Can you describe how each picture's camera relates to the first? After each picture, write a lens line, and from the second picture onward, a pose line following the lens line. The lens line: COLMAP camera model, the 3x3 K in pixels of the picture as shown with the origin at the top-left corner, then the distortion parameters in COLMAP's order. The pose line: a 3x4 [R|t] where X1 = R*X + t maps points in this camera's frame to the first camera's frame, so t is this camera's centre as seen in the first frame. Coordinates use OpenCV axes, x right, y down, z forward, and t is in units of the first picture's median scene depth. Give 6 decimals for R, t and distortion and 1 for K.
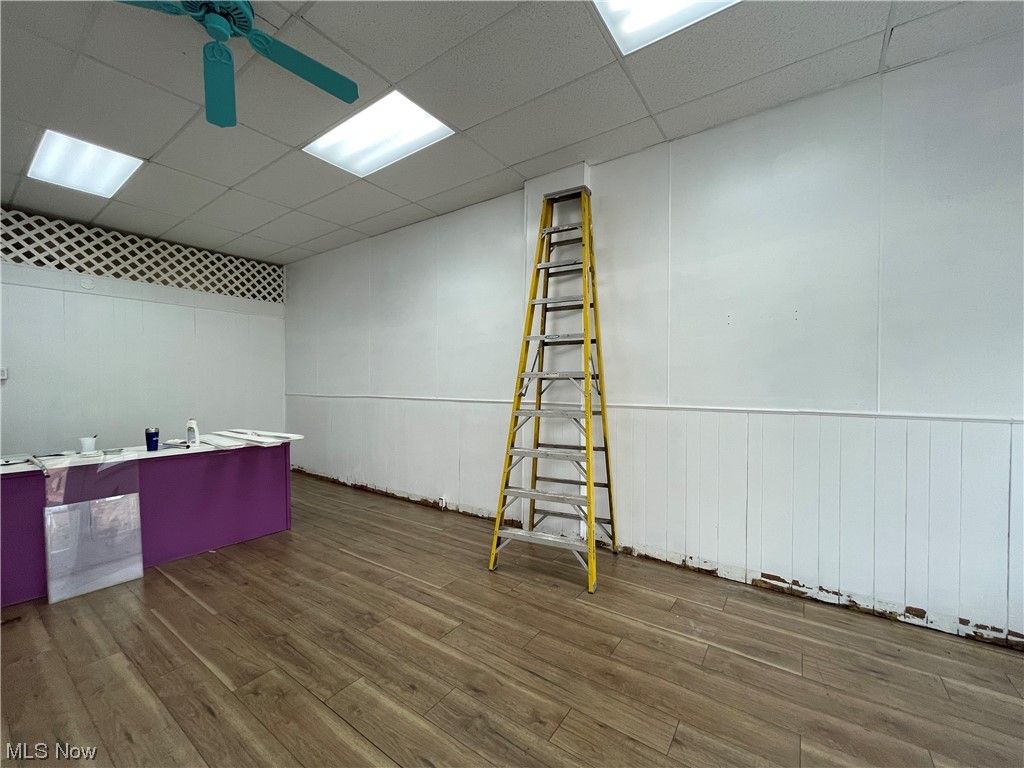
lens RADIAL K [[412.8, 0, 510.6], [0, 412.8, 390.3], [0, 0, 1]] dist [-0.001929, -0.000008]
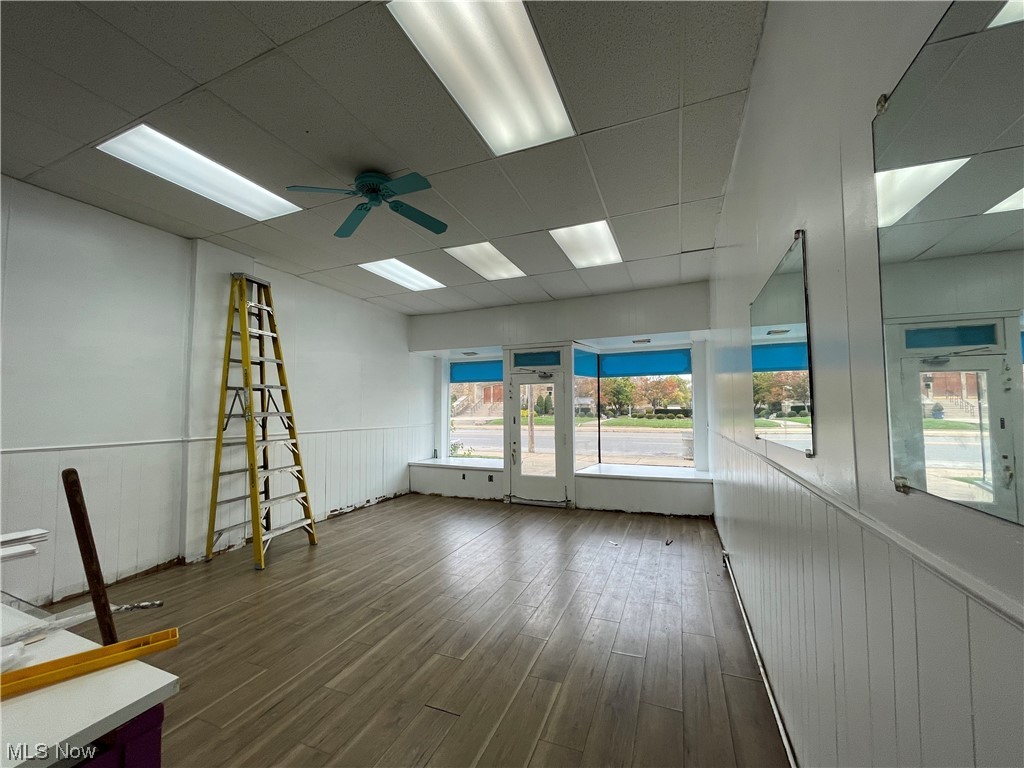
lens RADIAL K [[412.8, 0, 507.4], [0, 412.8, 385.9], [0, 0, 1]] dist [-0.001929, -0.000008]
pose [[-0.217438, 0.056632, 0.974430, -2.001484], [0.023913, 0.998325, -0.052684, -0.057073], [-0.975781, 0.011846, -0.218428, 0.726017]]
